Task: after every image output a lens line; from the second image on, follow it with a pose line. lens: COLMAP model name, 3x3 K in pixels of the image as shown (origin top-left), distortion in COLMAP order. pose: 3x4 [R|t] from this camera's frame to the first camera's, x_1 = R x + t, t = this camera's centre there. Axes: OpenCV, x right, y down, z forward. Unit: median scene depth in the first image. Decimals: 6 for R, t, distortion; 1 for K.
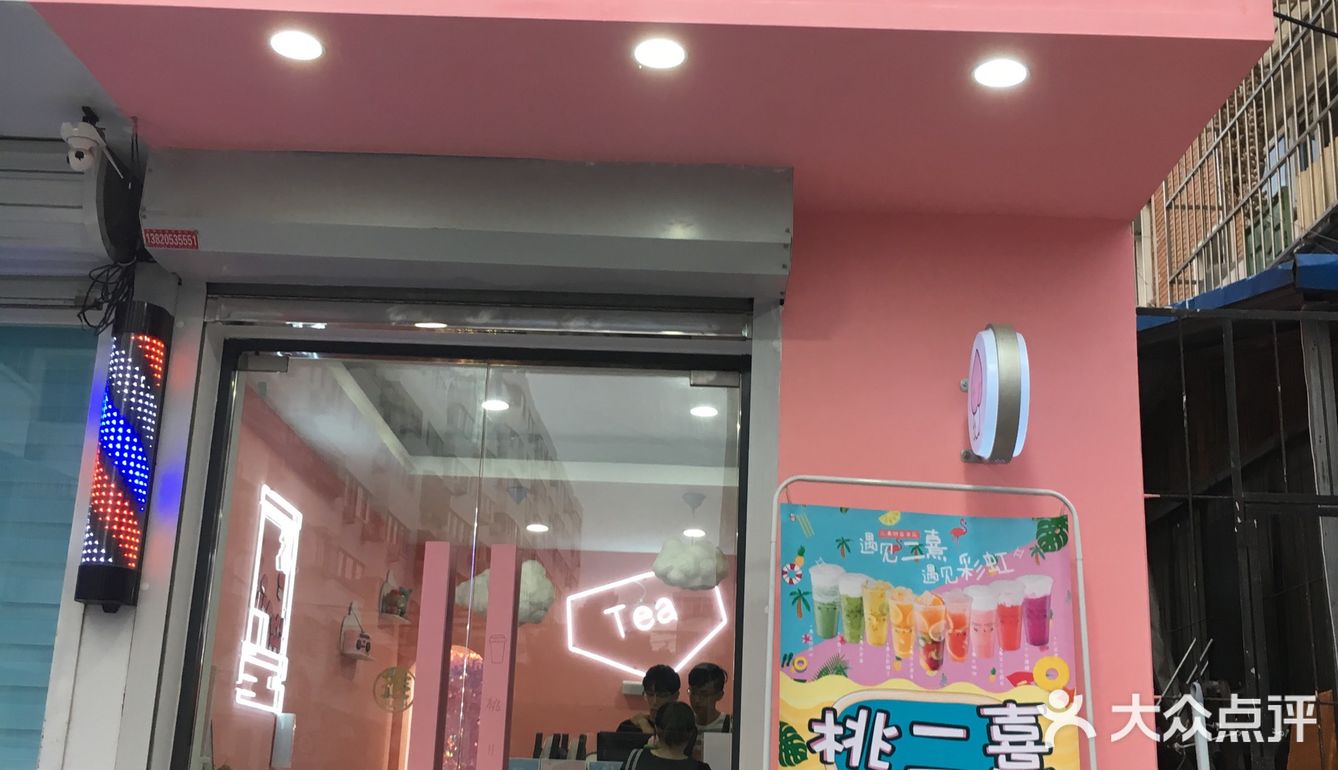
lens RADIAL K [[1529.5, 0, 669.0], [0, 1529.5, 385.0], [0, 0, 1]] dist [0.000428, -0.000102]
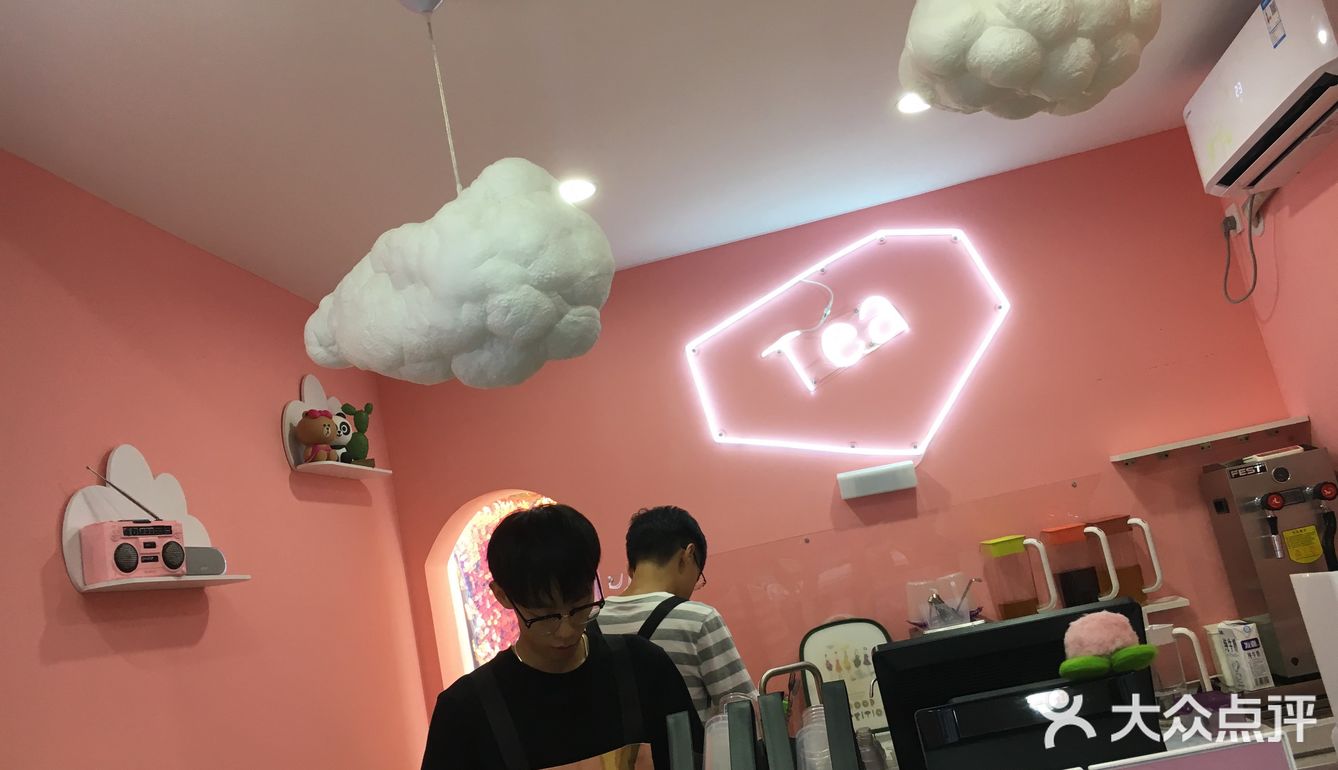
lens RADIAL K [[1104.1, 0, 669.0], [0, 1104.1, 385.0], [0, 0, 1]] dist [0.000737, 0.000111]
pose [[0.960540, -0.260584, -0.097252, -0.039496], [0.268390, 0.960133, 0.078183, 0.121818], [0.073002, -0.101199, 0.992184, 0.638125]]
